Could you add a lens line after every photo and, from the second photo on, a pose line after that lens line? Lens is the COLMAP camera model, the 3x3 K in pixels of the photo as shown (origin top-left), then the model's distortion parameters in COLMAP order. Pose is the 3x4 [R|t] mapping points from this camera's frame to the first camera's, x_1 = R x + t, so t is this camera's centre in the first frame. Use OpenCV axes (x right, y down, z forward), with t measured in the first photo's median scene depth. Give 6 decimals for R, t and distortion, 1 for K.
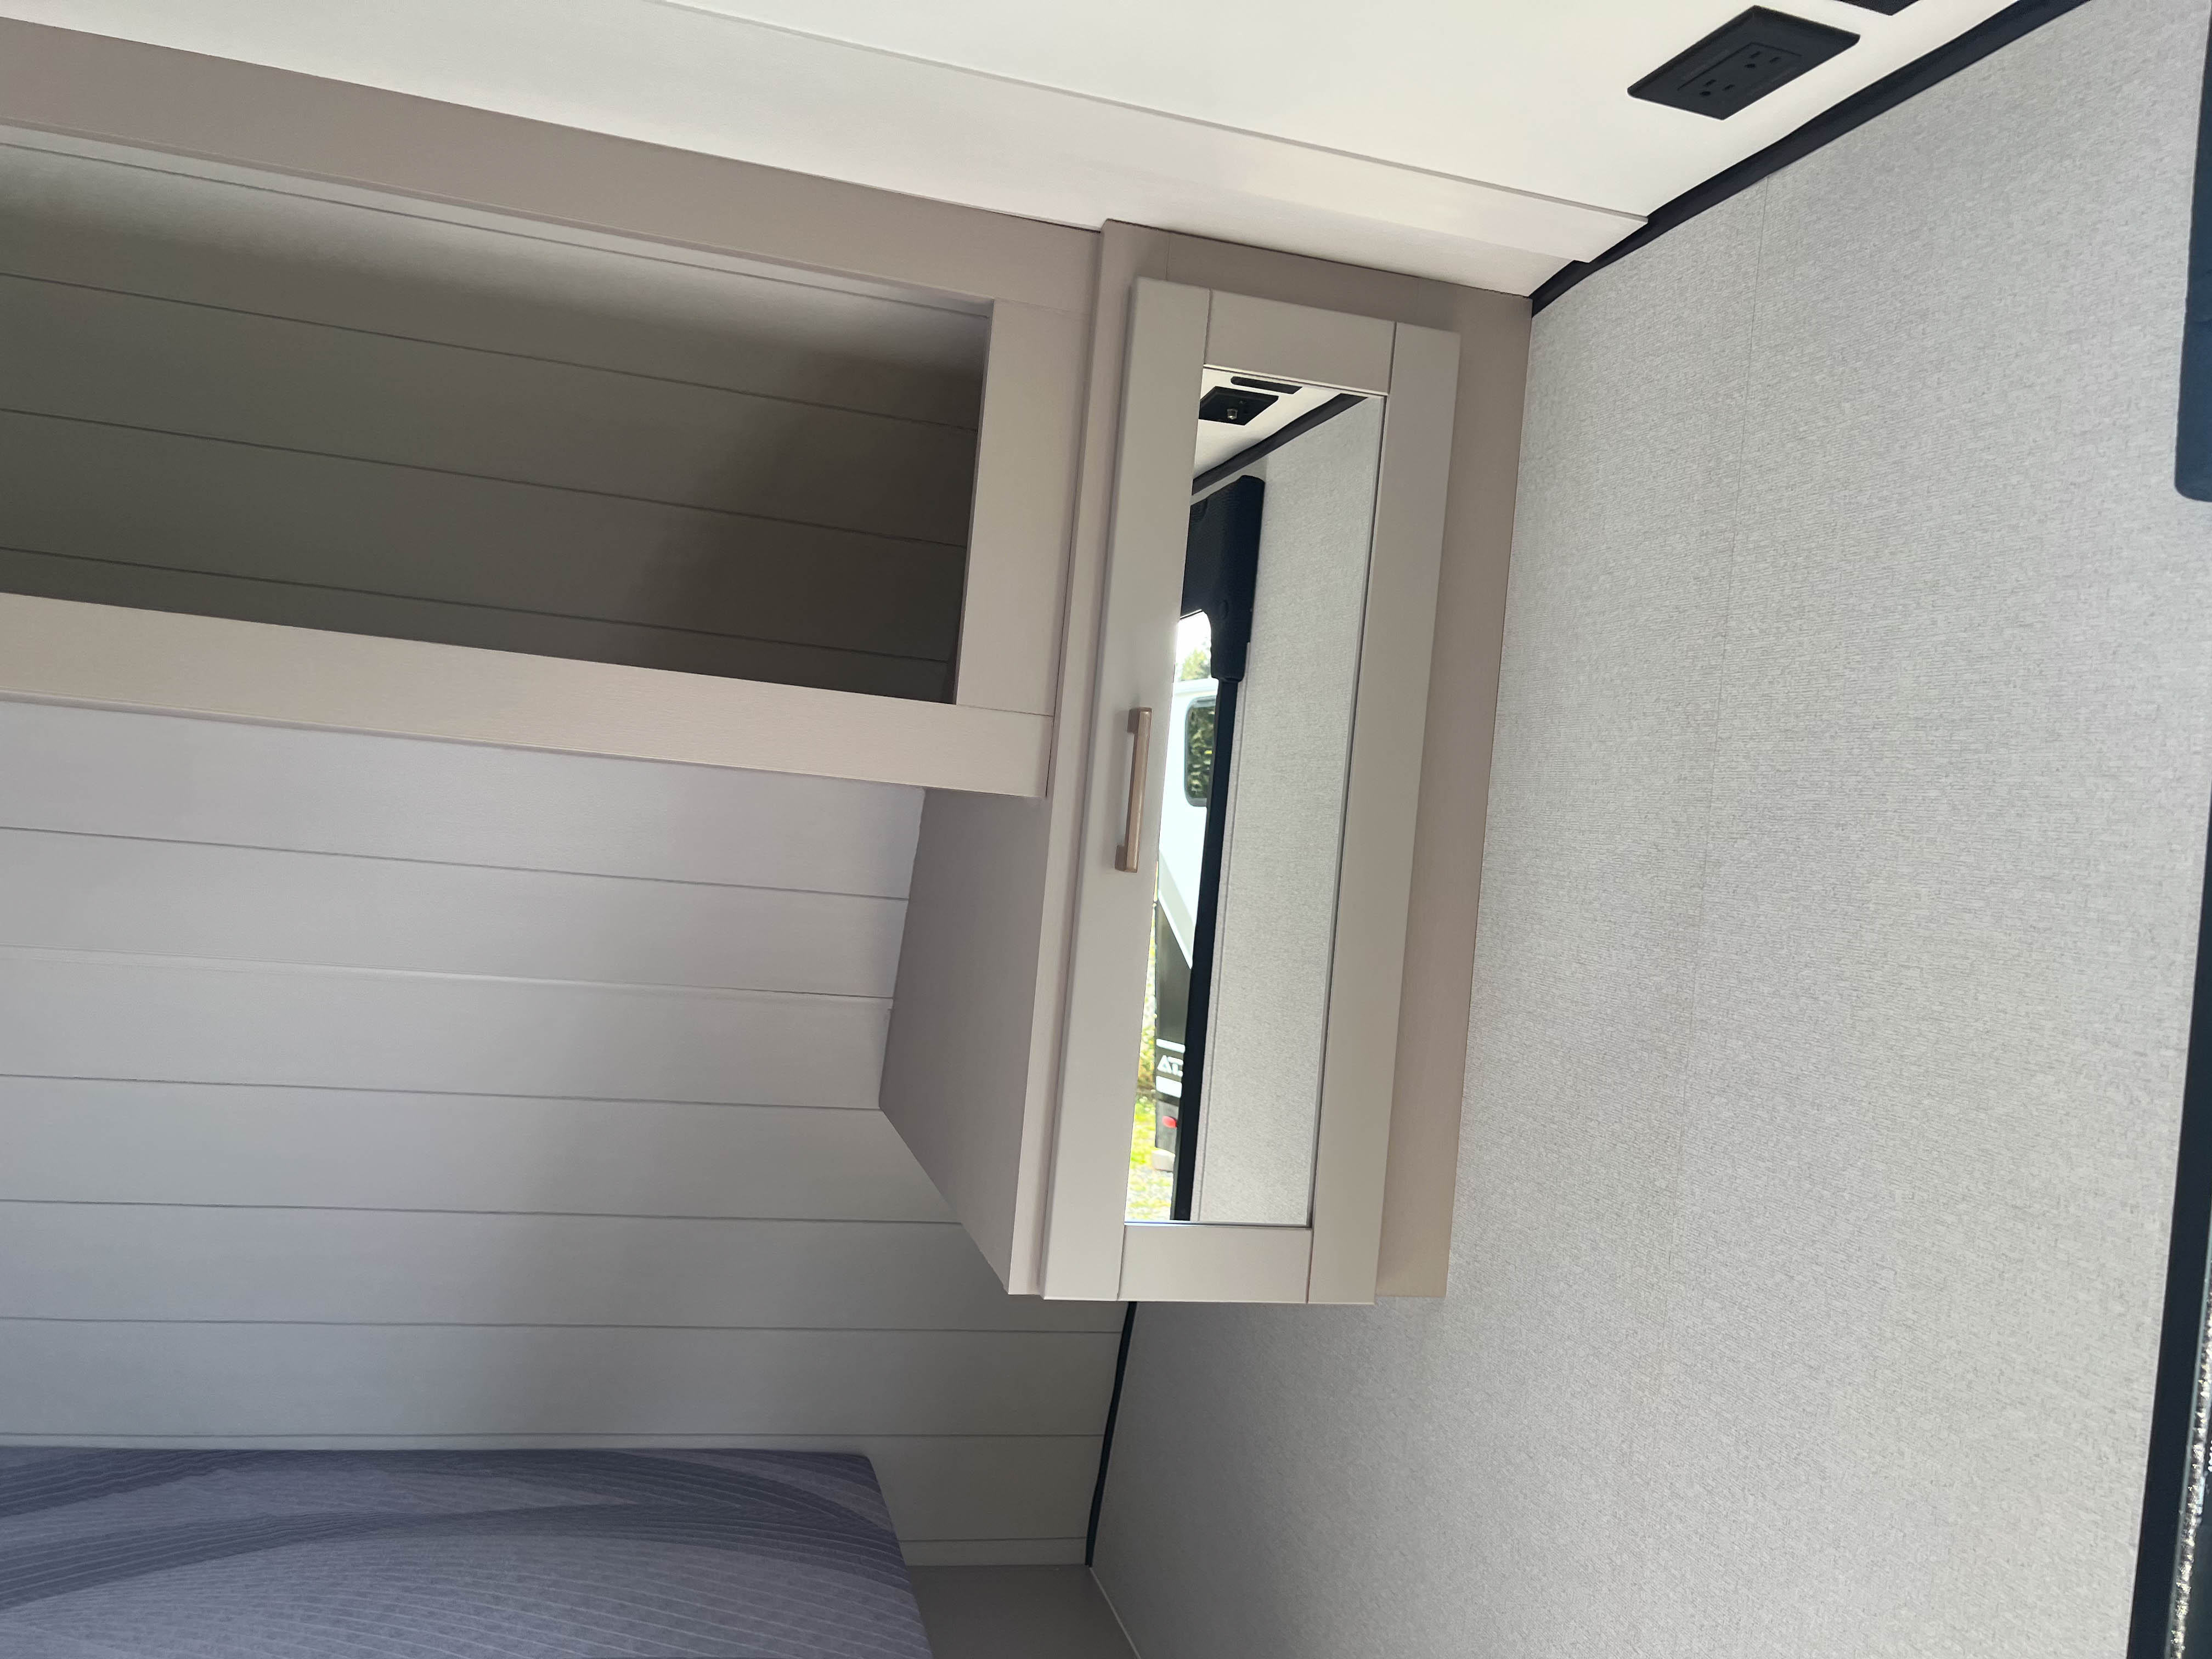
lens RADIAL K [[1661.8, 0, 1105.4], [0, 1661.8, 807.7], [0, 0, 1]] dist [0.070801, -0.092431]
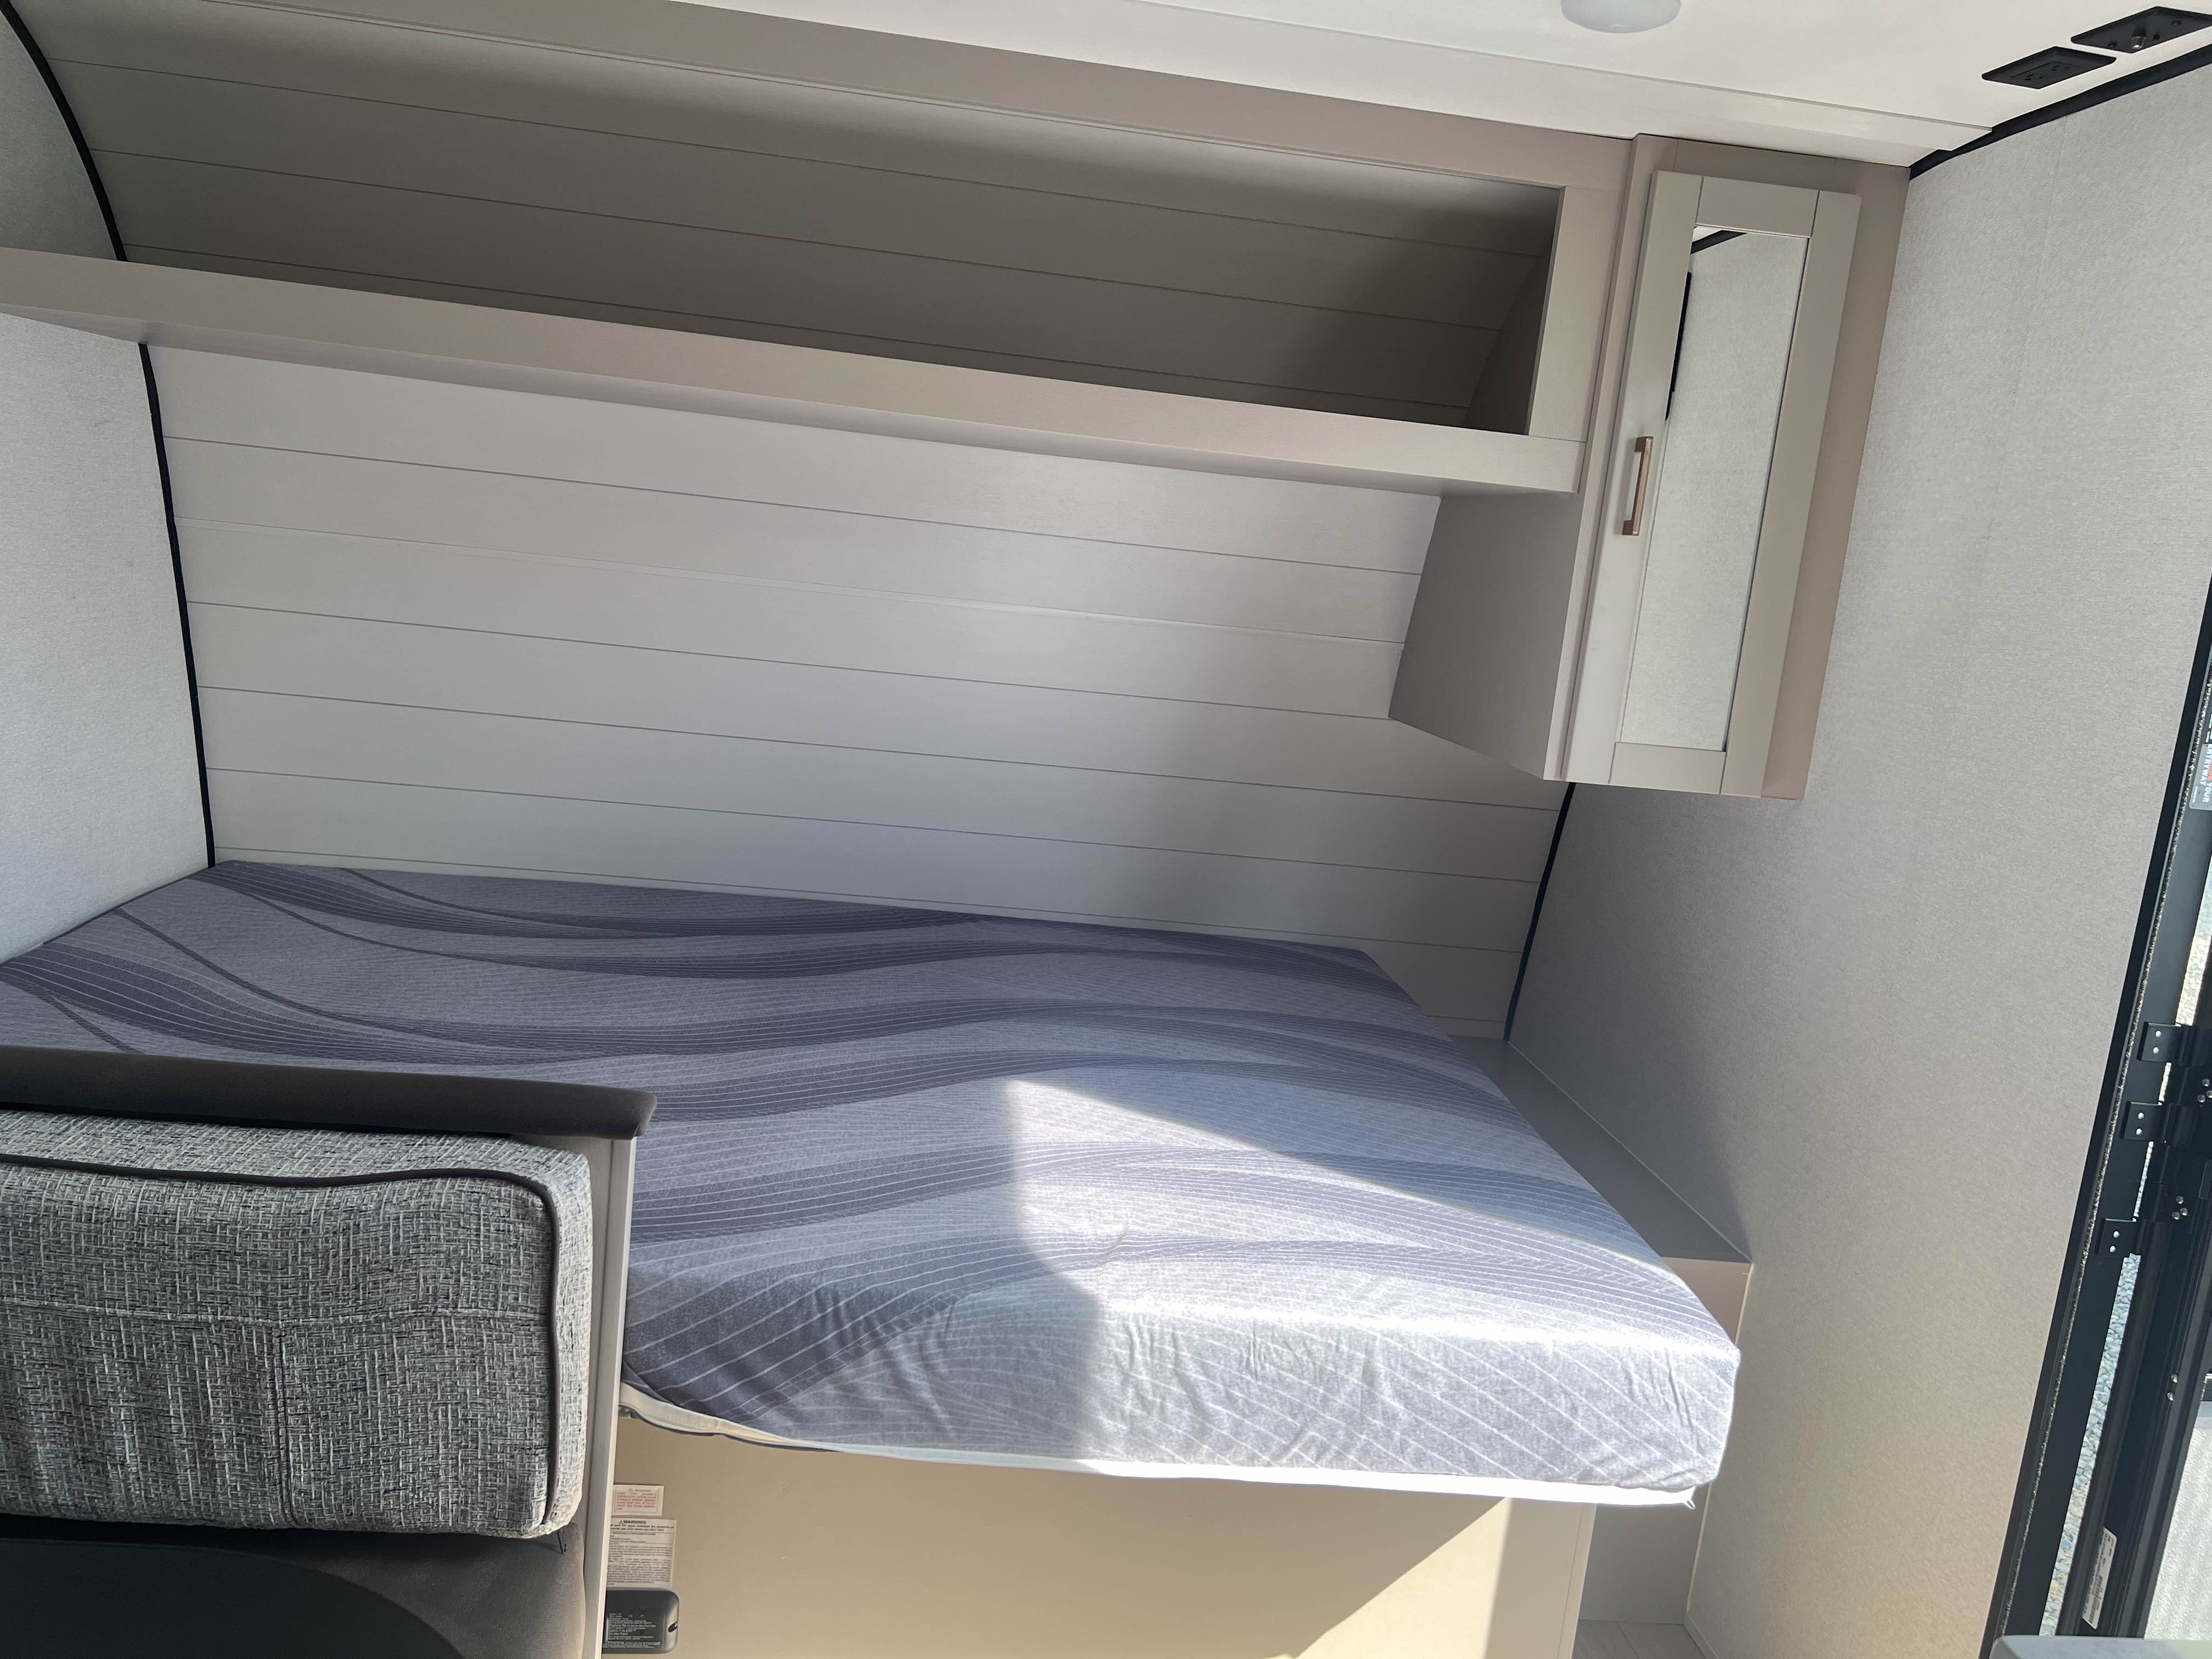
lens RADIAL K [[1671.4, 0, 1102.2], [0, 1671.4, 811.5], [0, 0, 1]] dist [0.056872, -0.062416]
pose [[0.987374, 0.033336, -0.154862, -0.237052], [-0.009560, 0.988364, 0.151806, 0.058961], [0.158121, -0.148409, 0.976203, -0.786485]]
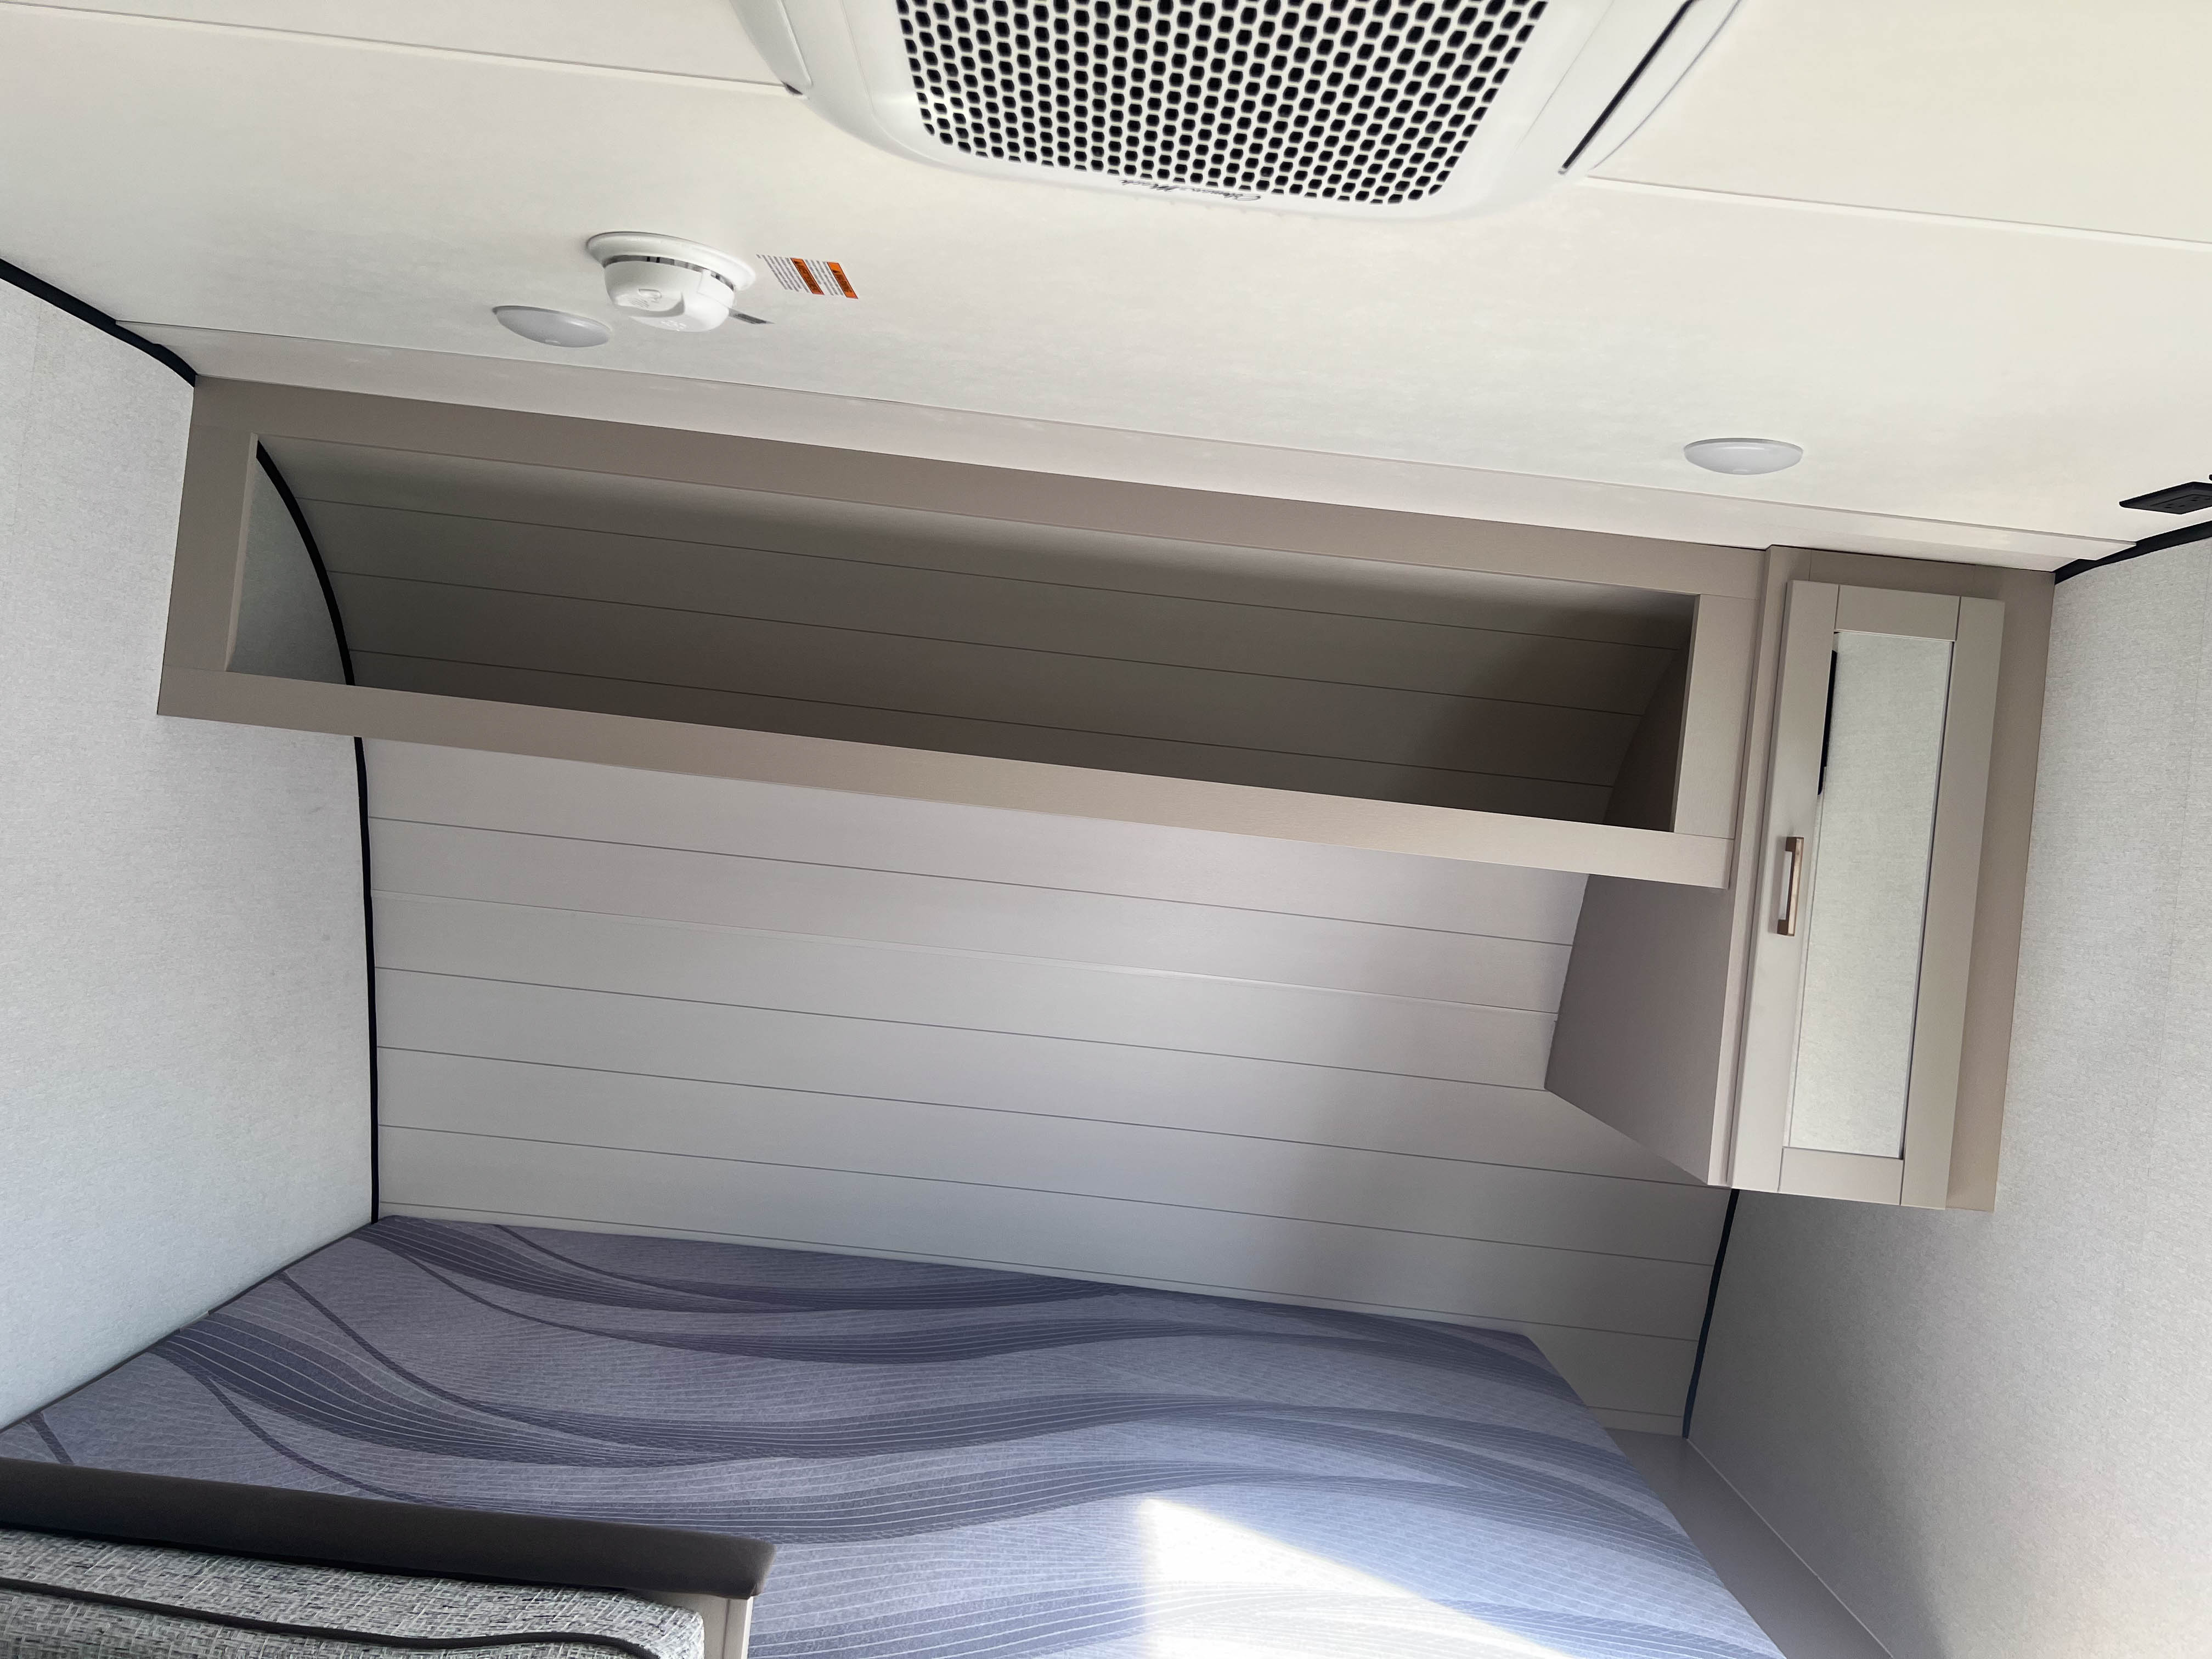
lens RADIAL K [[1671.4, 0, 1102.2], [0, 1671.4, 811.5], [0, 0, 1]] dist [0.056872, -0.062416]
pose [[0.968511, 0.006537, -0.248886, -0.223396], [-0.011614, 0.999753, -0.018936, -0.044175], [0.248701, 0.021230, 0.968348, -0.783259]]
